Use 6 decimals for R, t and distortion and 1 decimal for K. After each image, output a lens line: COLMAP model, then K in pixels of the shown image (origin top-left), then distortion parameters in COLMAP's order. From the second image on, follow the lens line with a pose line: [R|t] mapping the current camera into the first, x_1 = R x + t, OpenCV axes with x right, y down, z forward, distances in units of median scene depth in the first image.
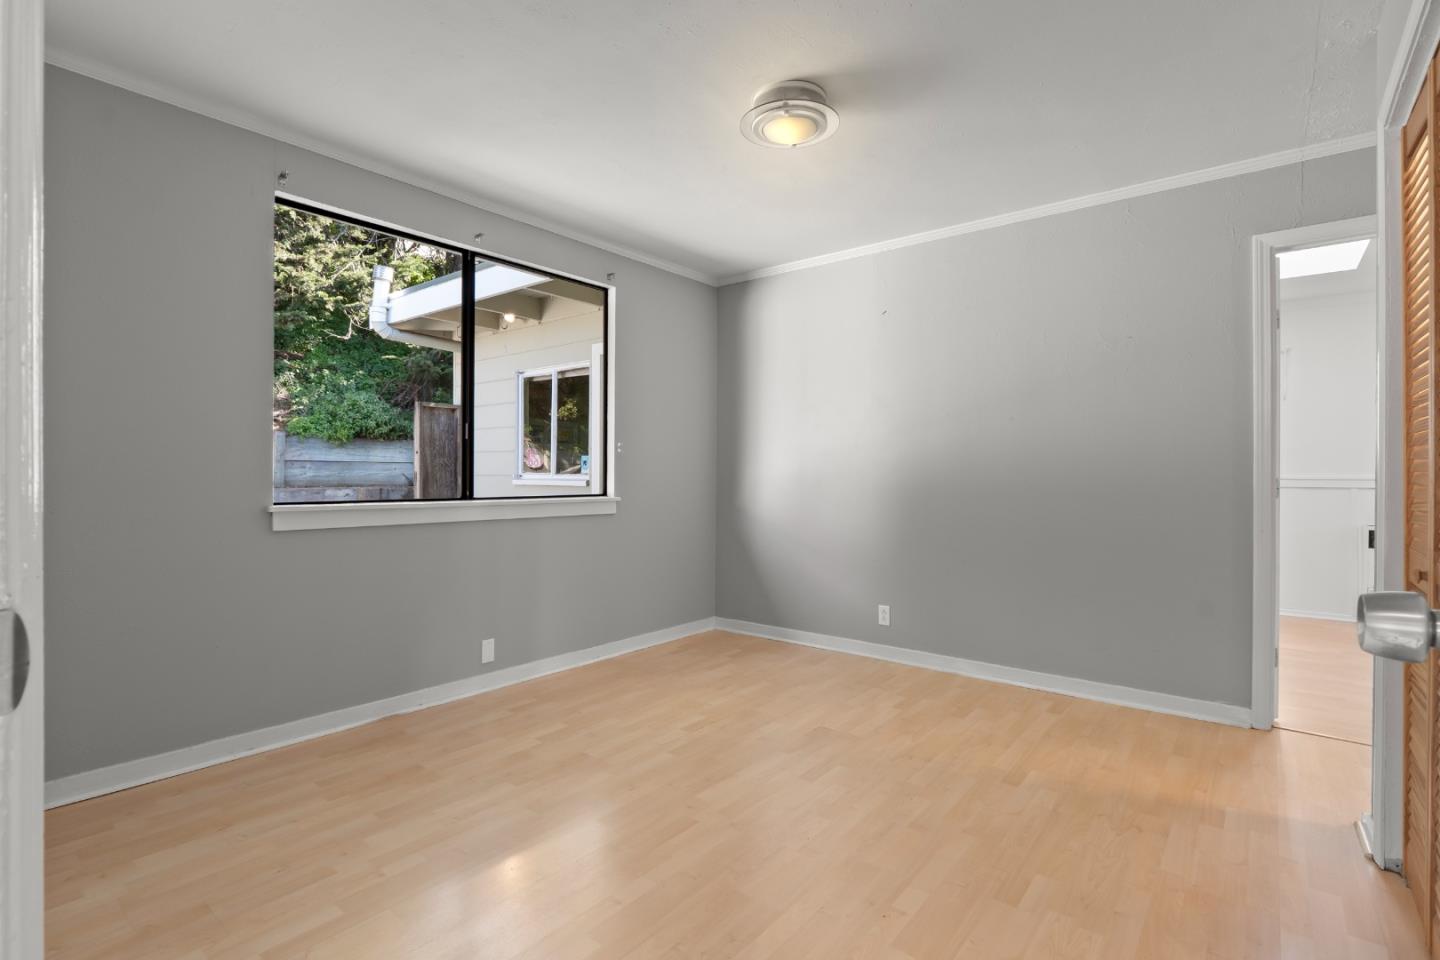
lens RADIAL K [[672.1, 0, 718.3], [0, 672.1, 480.0], [0, 0, 1]] dist [-0.005677, -0.001259]
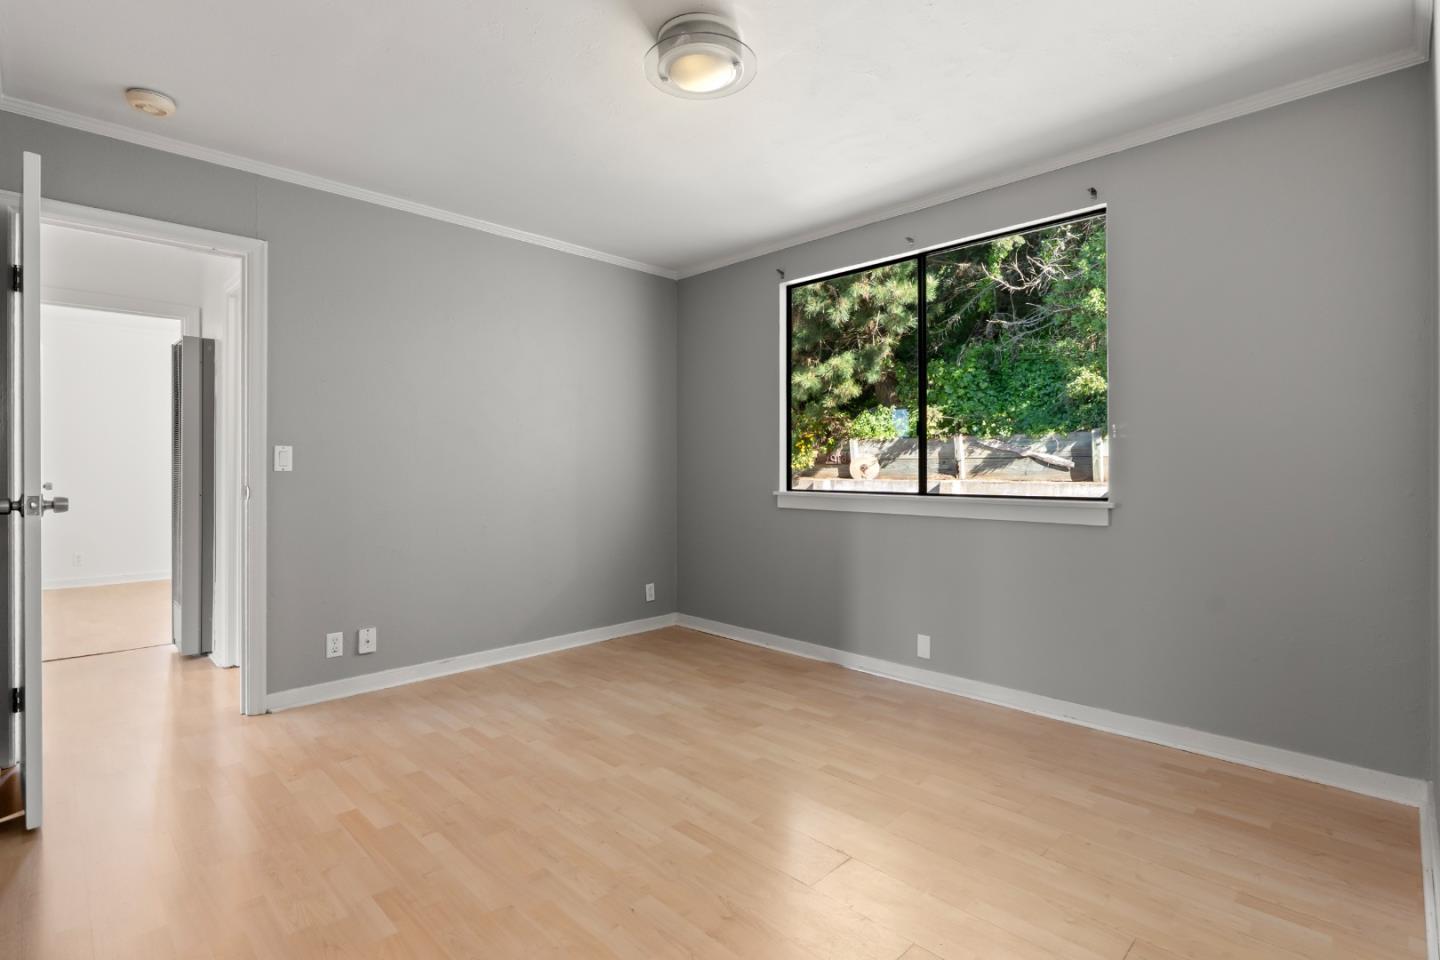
lens RADIAL K [[672.1, 0, 718.1], [0, 672.1, 470.1], [0, 0, 1]] dist [-0.005677, -0.001259]
pose [[-0.091624, -0.003569, -0.995787, 0.872228], [-0.008884, 0.999957, -0.002766, -0.004702], [0.995754, 0.008593, -0.091652, 0.997255]]
